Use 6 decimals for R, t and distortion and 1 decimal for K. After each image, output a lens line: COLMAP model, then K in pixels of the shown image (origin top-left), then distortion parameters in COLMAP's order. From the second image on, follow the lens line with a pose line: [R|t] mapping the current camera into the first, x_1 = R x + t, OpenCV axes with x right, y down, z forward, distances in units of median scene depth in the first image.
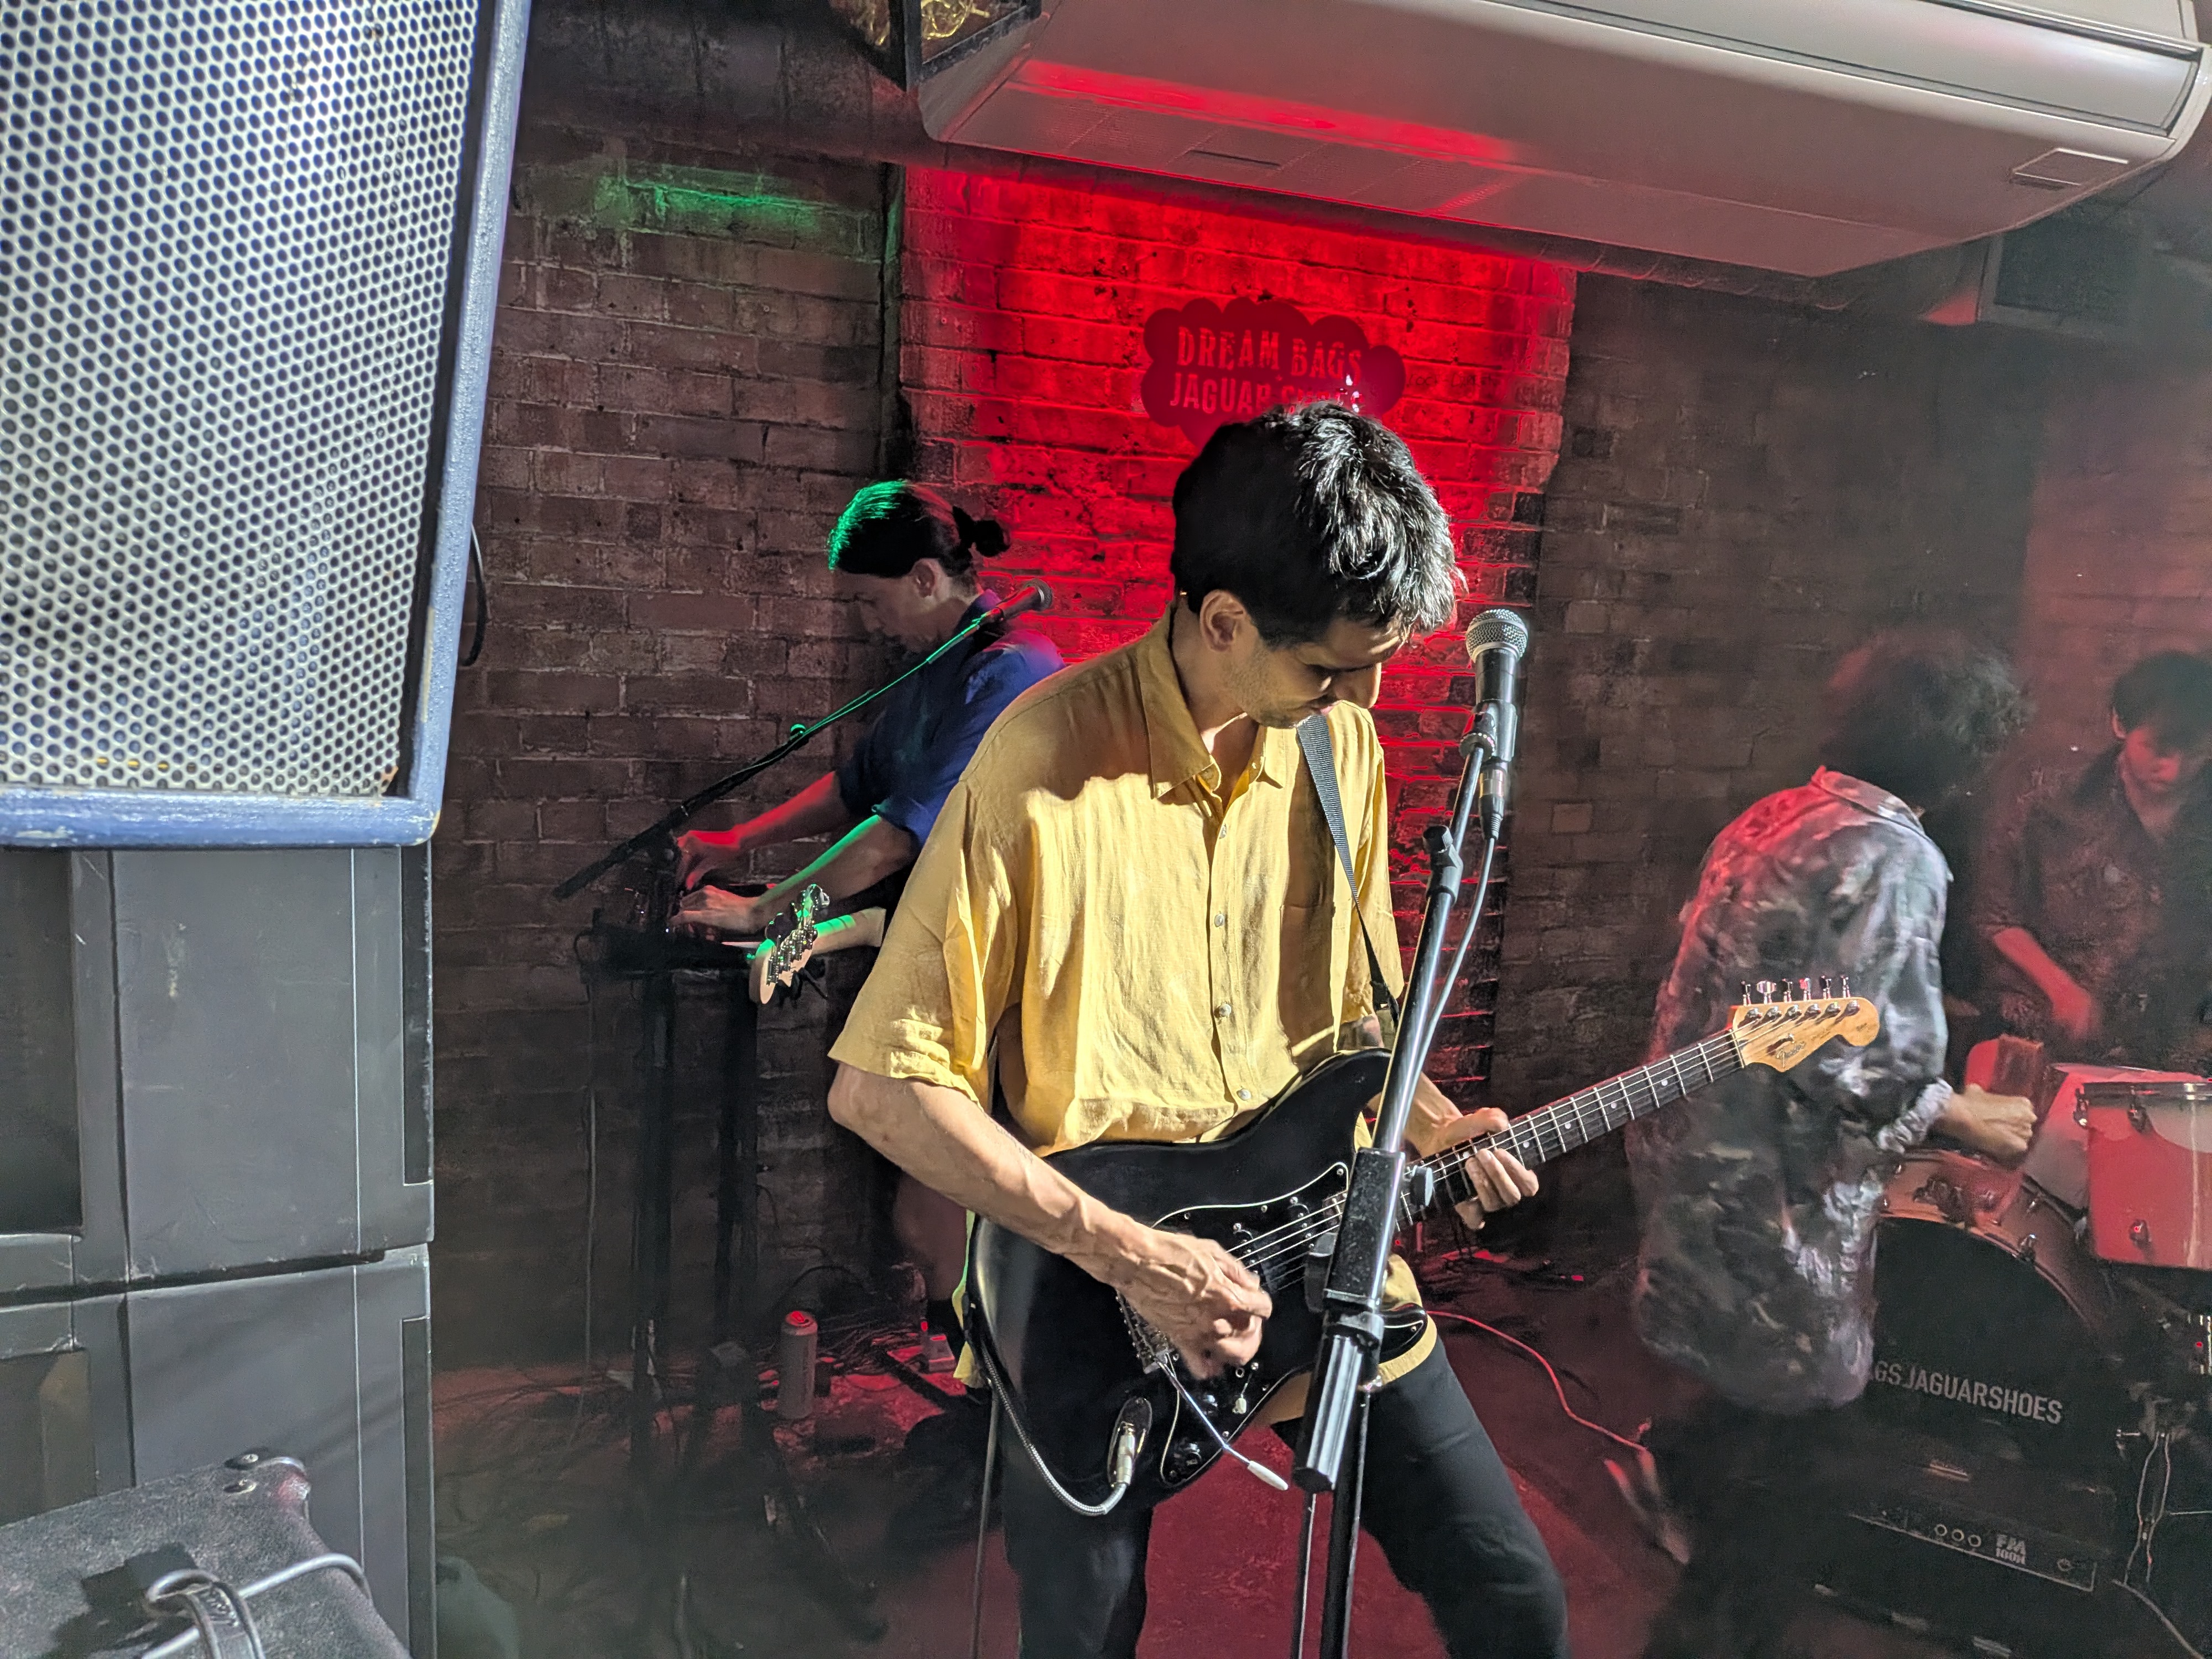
lens RADIAL K [[1597.3, 0, 1119.4], [0, 1597.3, 870.2], [0, 0, 1]] dist [0.043291, -0.063875]
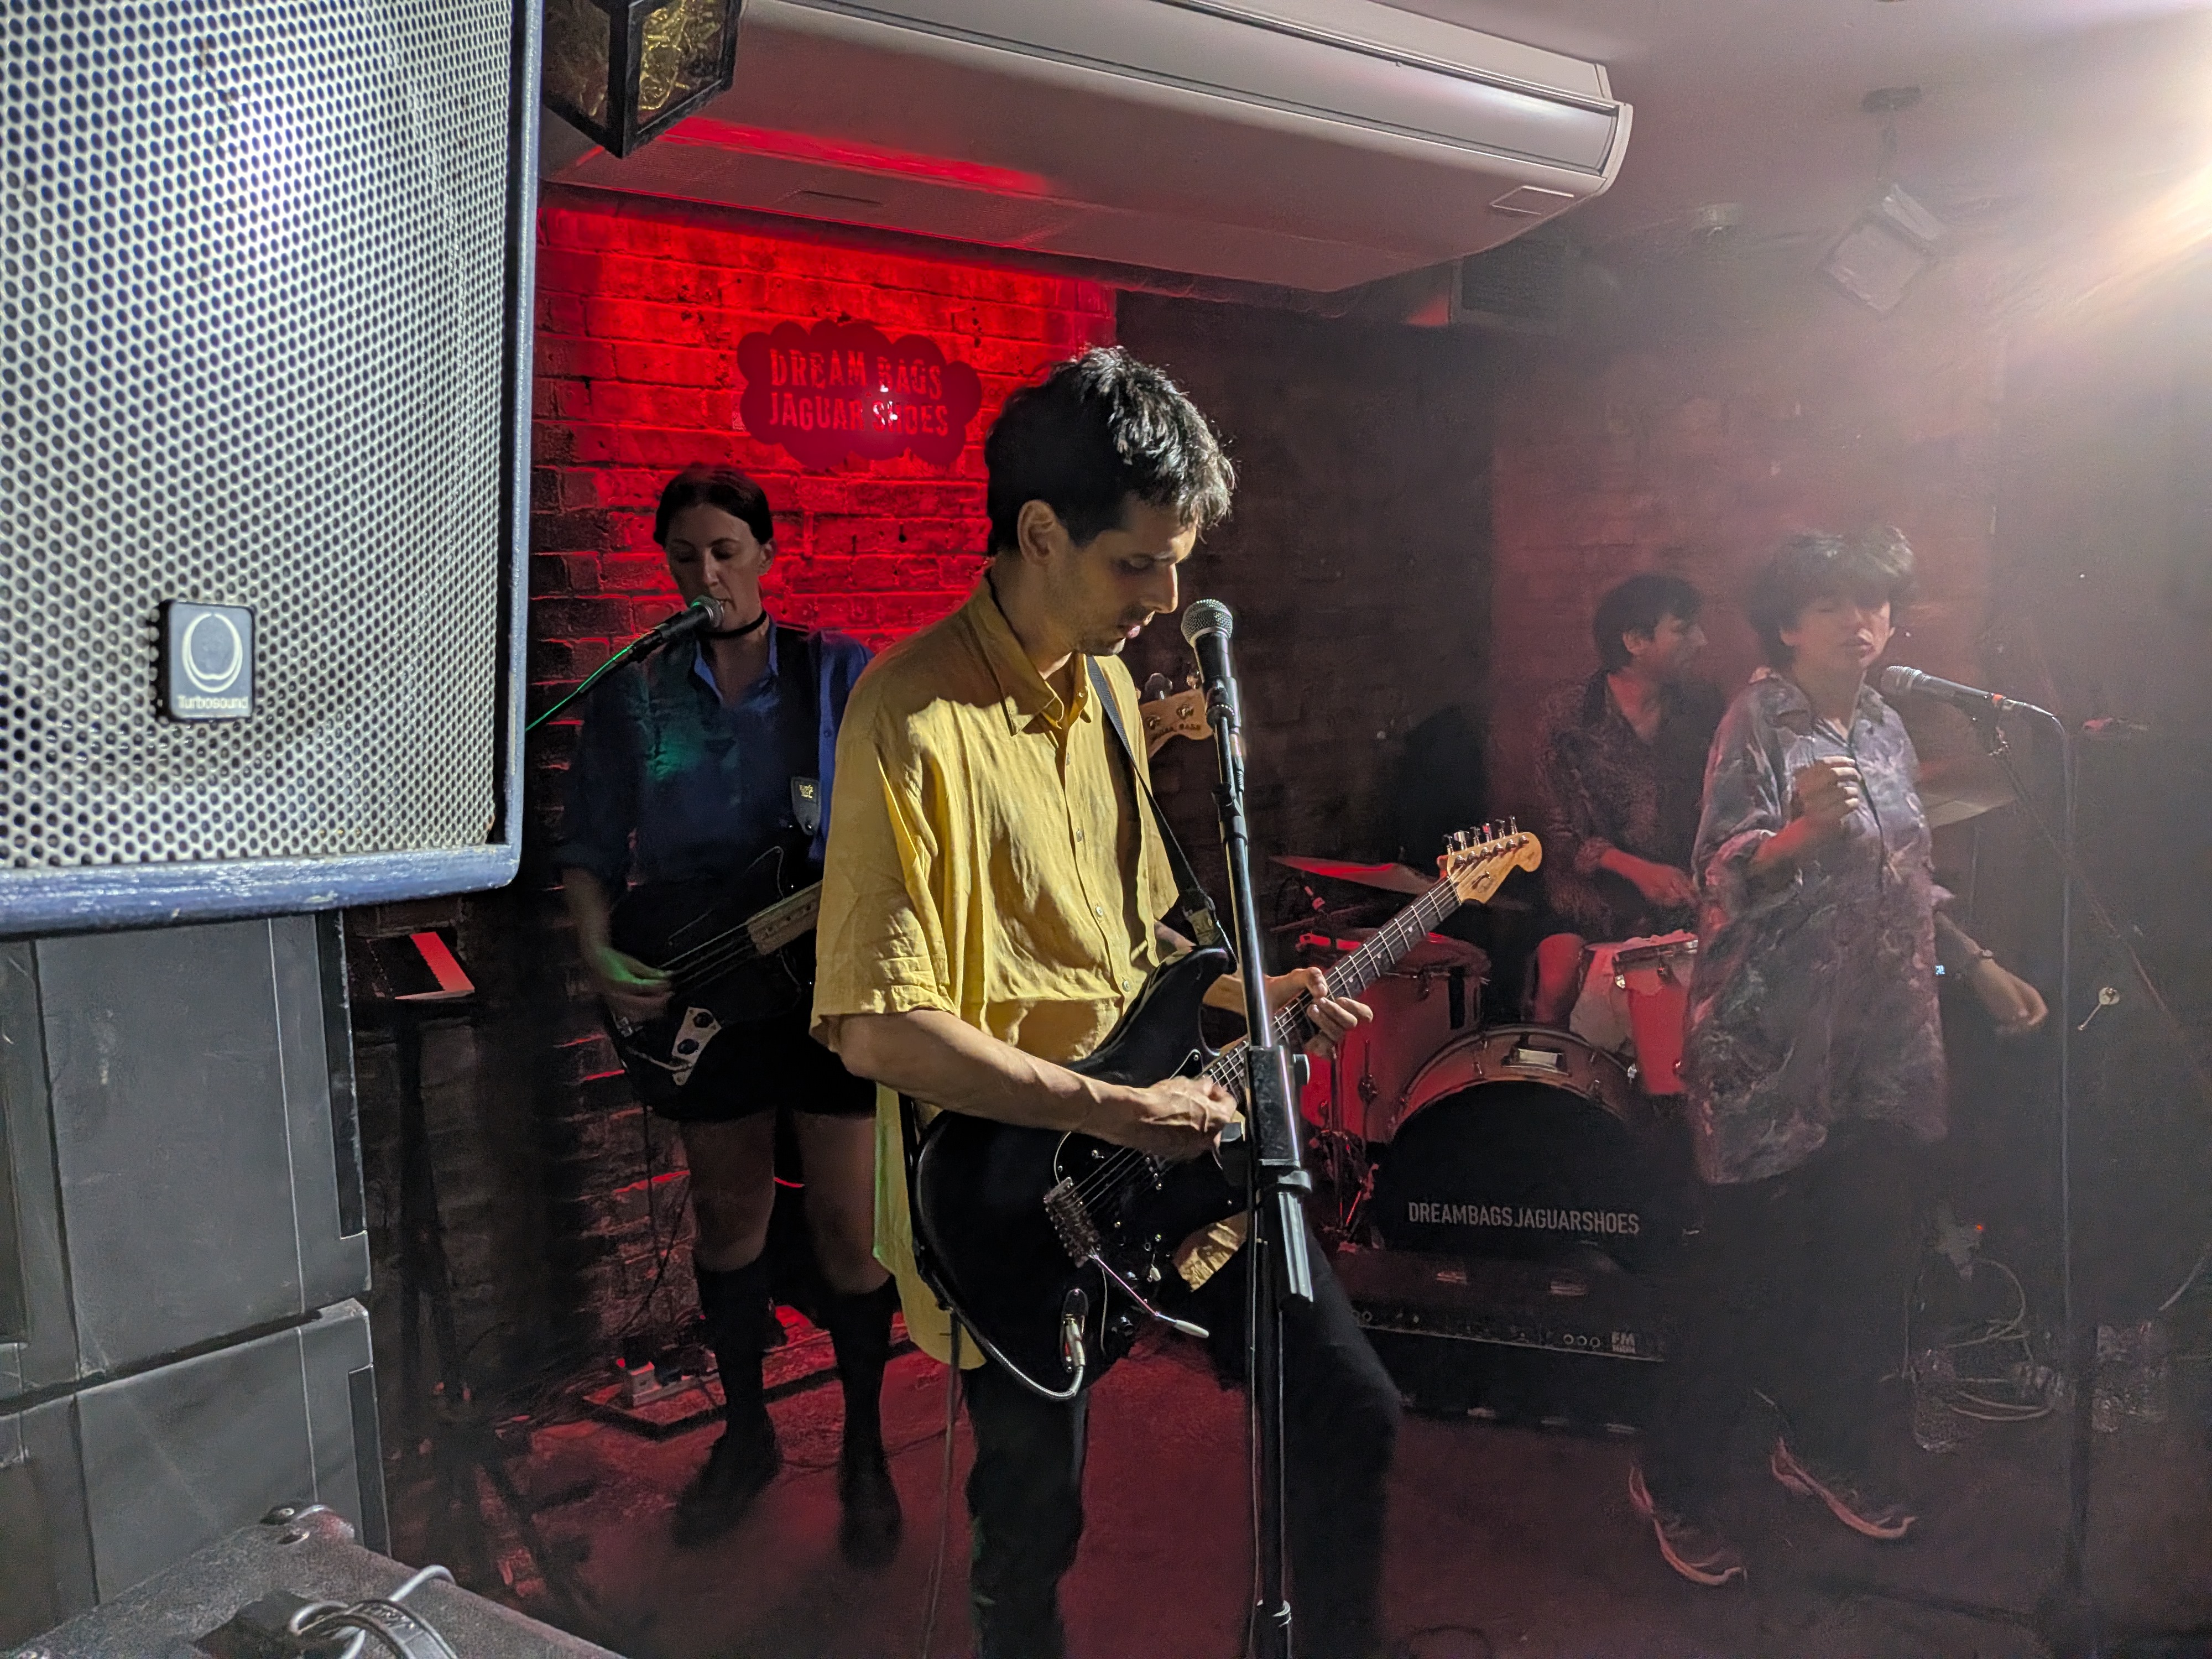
lens RADIAL K [[1597.3, 0, 1100.8], [0, 1597.3, 822.4], [0, 0, 1]] dist [0.043291, -0.063875]
pose [[0.953265, -0.112772, 0.280300, -0.107481], [0.120030, 0.992731, -0.008806, 0.000188], [-0.277269, 0.042039, 0.959872, -0.055513]]
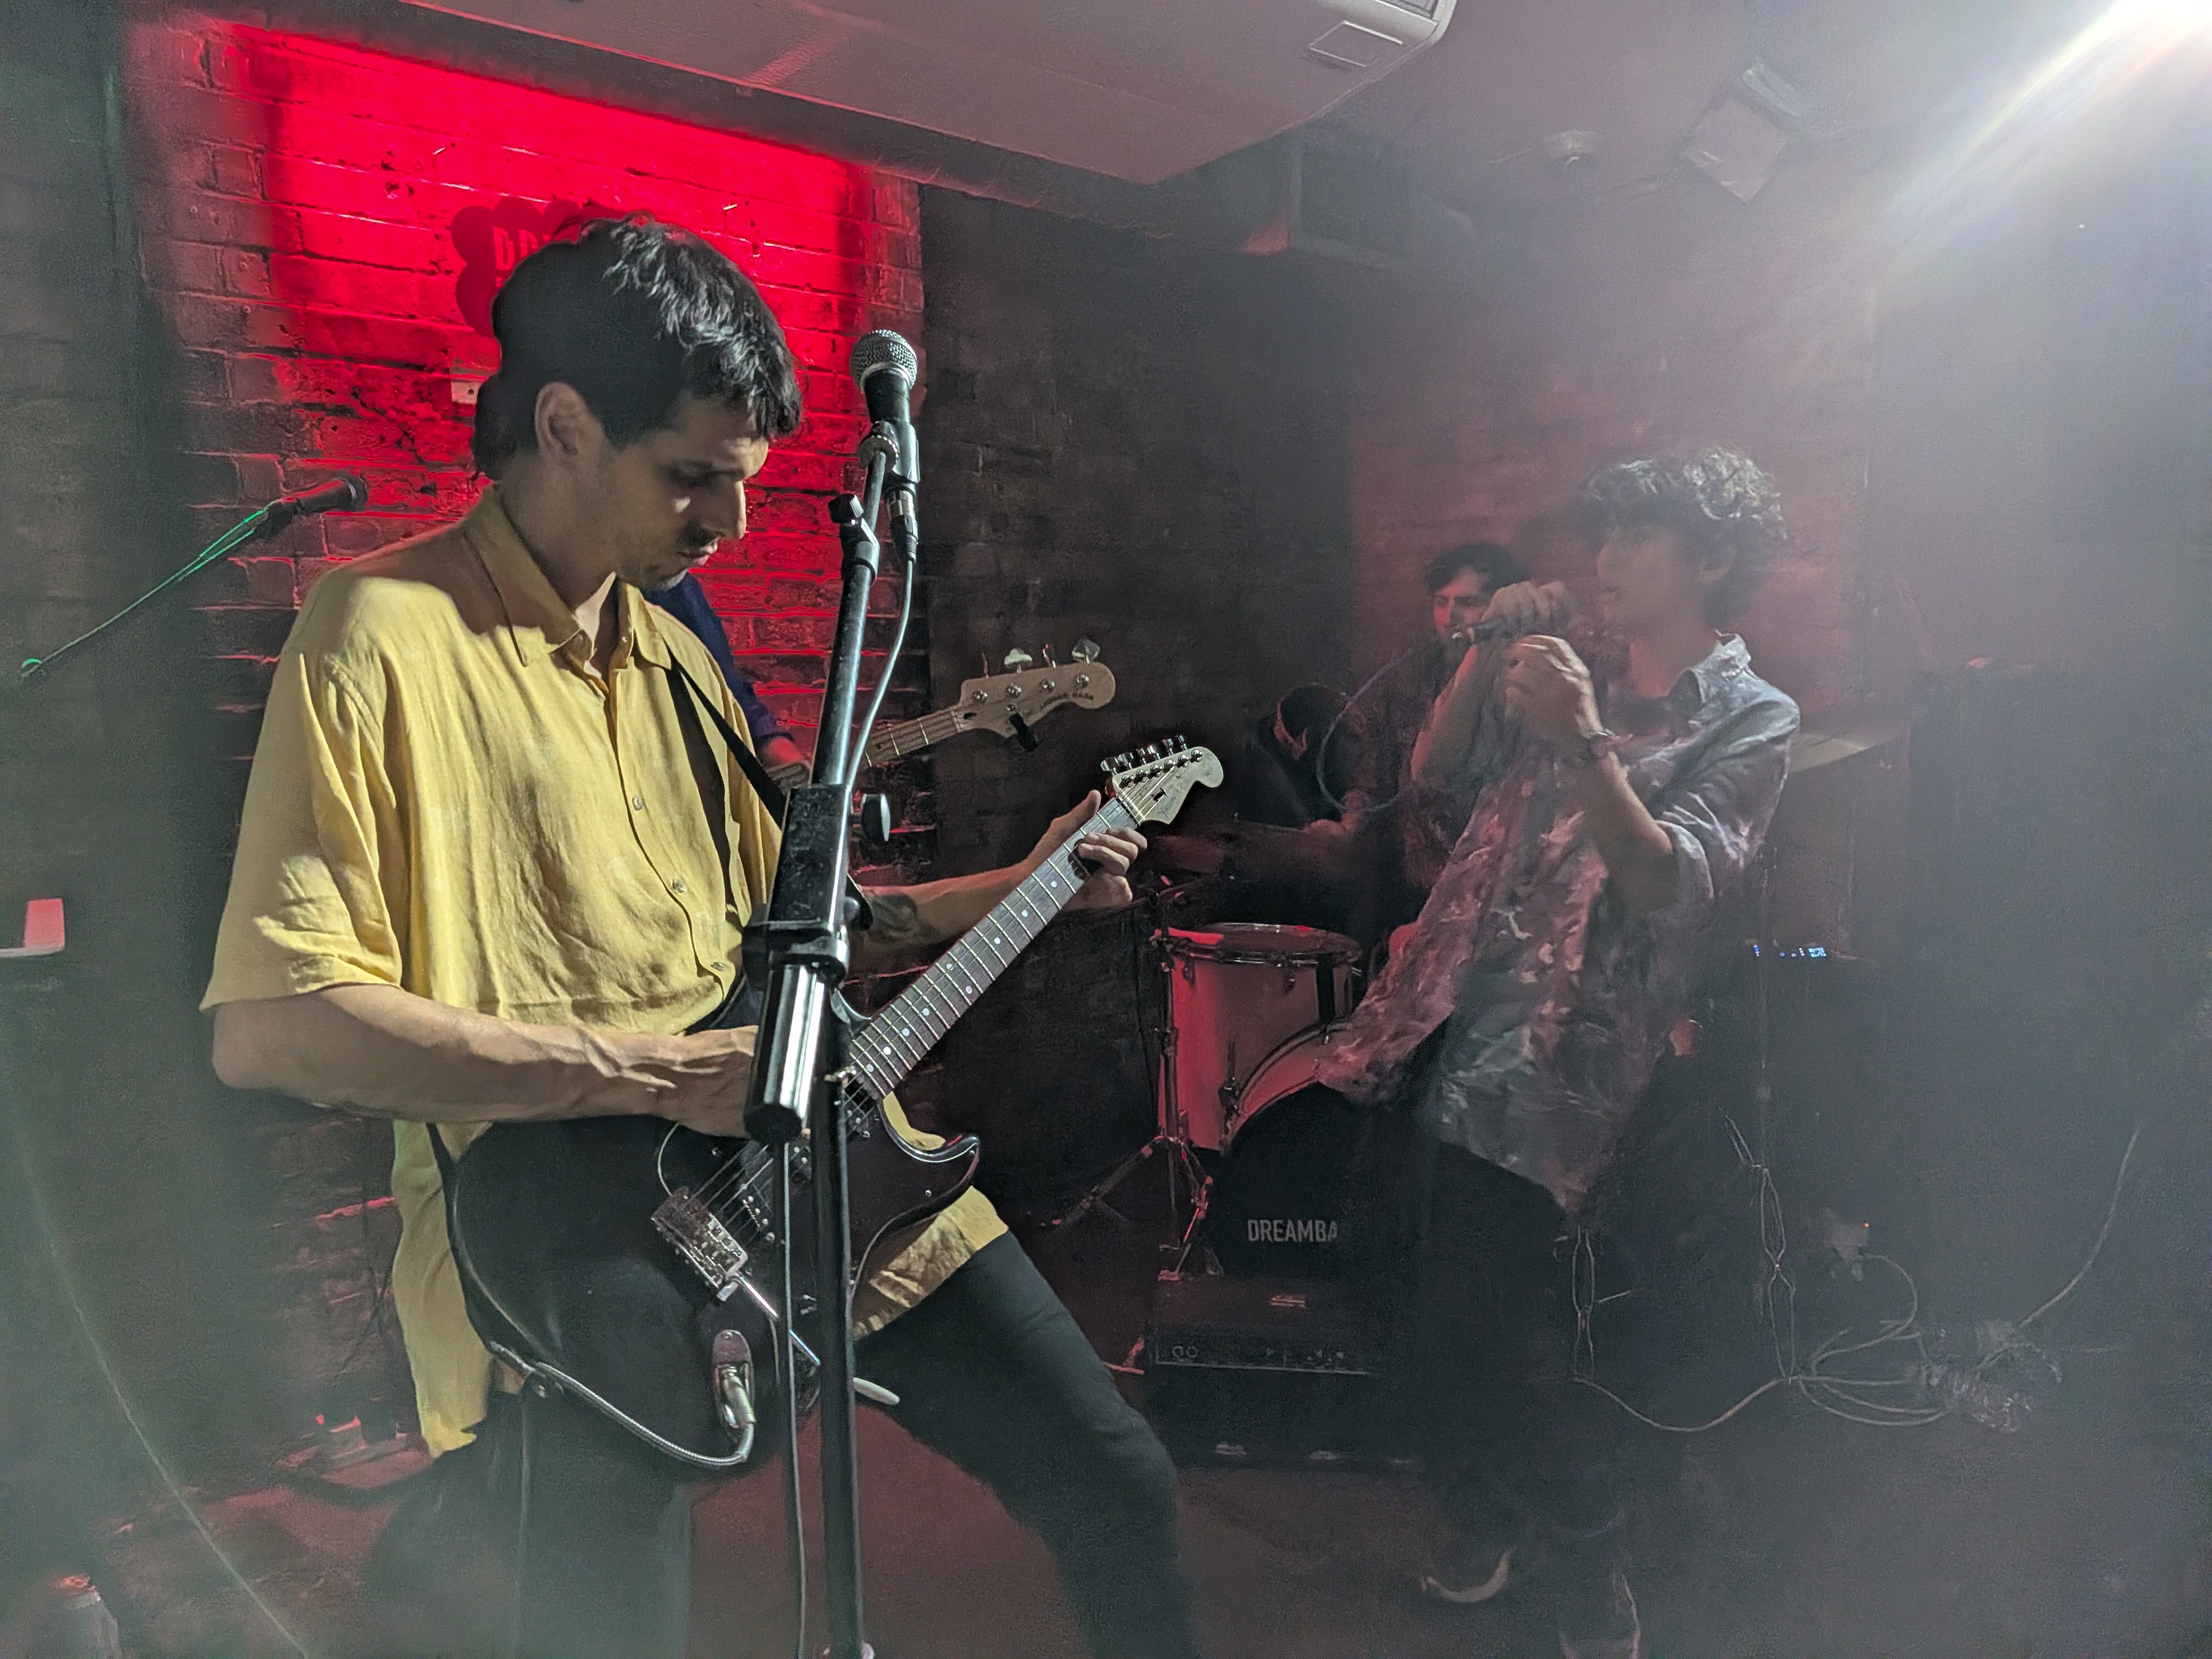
lens RADIAL K [[1597.3, 0, 1124.1], [0, 1597.3, 872.2], [0, 0, 1]] dist [0.043291, -0.063875]
pose [[0.928431, -0.119424, 0.351785, 0.007027], [0.132724, 0.991056, -0.013842, 0.095607], [-0.346986, 0.059542, 0.935978, 0.080997]]
